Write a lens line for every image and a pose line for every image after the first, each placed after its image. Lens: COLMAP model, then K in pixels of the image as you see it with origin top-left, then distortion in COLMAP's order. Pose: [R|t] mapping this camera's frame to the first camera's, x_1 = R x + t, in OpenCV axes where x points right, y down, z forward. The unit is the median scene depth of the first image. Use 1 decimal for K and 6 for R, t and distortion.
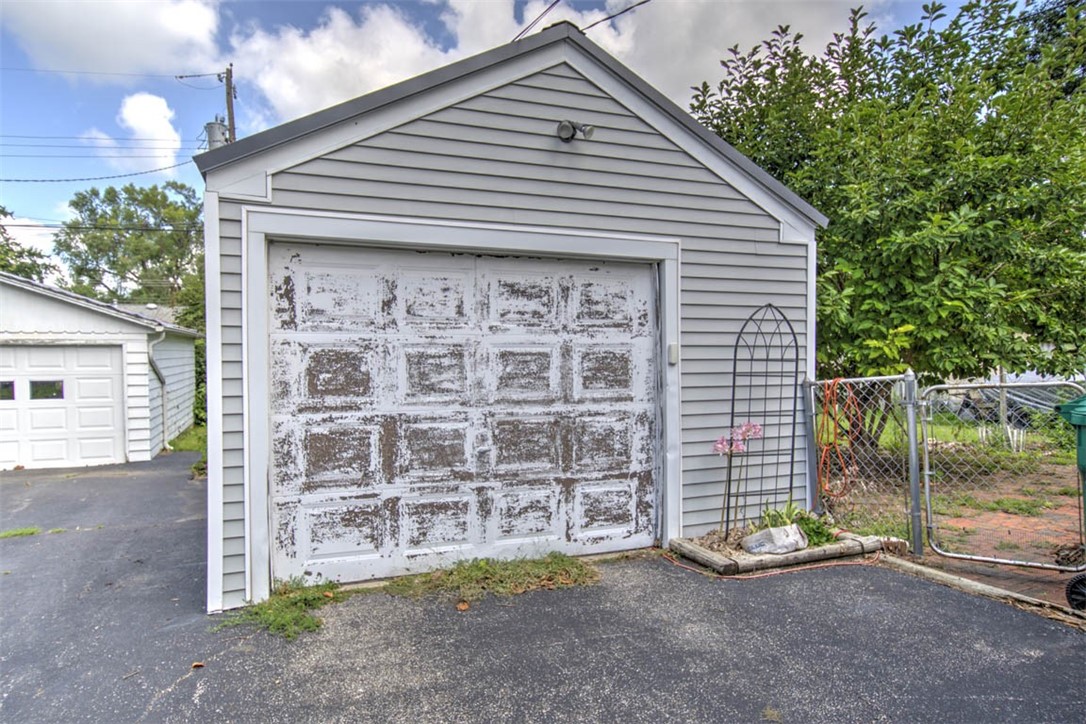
lens RADIAL K [[649.1, 0, 540.9], [0, 649.1, 361.7], [0, 0, 1]] dist [-0.000400, 0.001094]
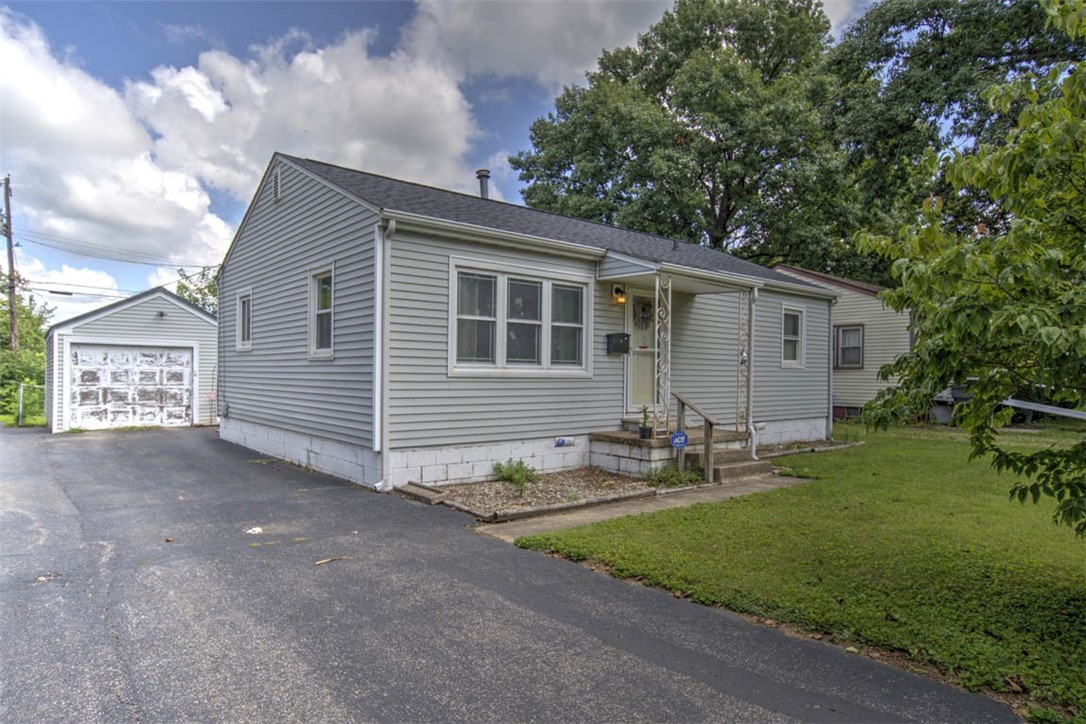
lens RADIAL K [[649.1, 0, 544.3], [0, 649.1, 369.8], [0, 0, 1]] dist [-0.000400, 0.001094]
pose [[0.950232, 0.018586, 0.310987, 1.003322], [-0.017237, 0.999826, -0.007084, -0.038661], [-0.311064, 0.001371, 0.950388, -3.341373]]
